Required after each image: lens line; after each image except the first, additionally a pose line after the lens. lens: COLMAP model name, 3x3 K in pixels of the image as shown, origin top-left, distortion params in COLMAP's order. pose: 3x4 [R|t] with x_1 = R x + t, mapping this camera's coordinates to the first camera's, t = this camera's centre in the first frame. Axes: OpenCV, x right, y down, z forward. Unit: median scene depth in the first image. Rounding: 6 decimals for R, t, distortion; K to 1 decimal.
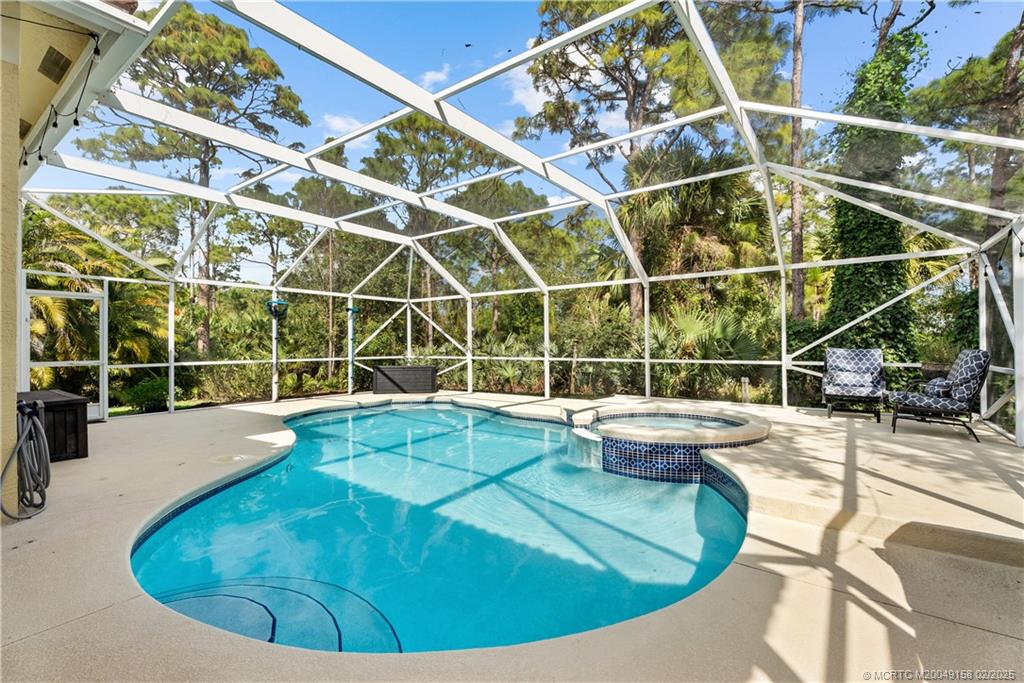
lens RADIAL K [[462.5, 0, 513.2], [0, 462.5, 346.8], [0, 0, 1]] dist [0.008539, -0.000737]
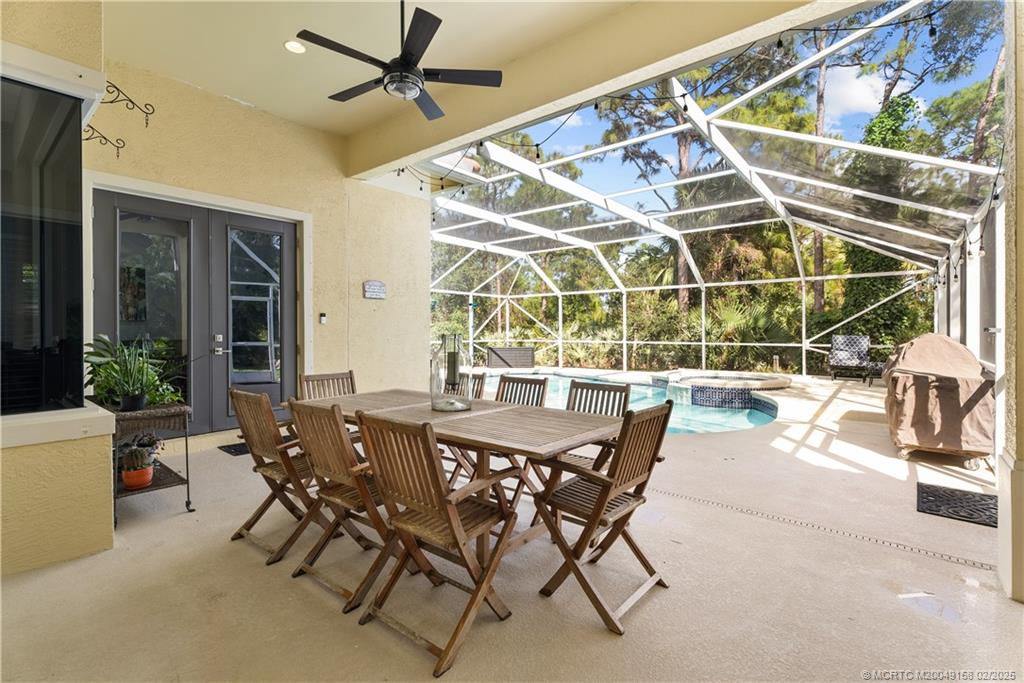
lens RADIAL K [[462.5, 0, 511.4], [0, 462.5, 335.6], [0, 0, 1]] dist [0.008539, -0.000737]
pose [[0.998604, 0.005379, -0.052539, -0.150171], [-0.004966, 0.999956, 0.007991, -0.001266], [0.052579, -0.007719, 0.998587, -0.294520]]
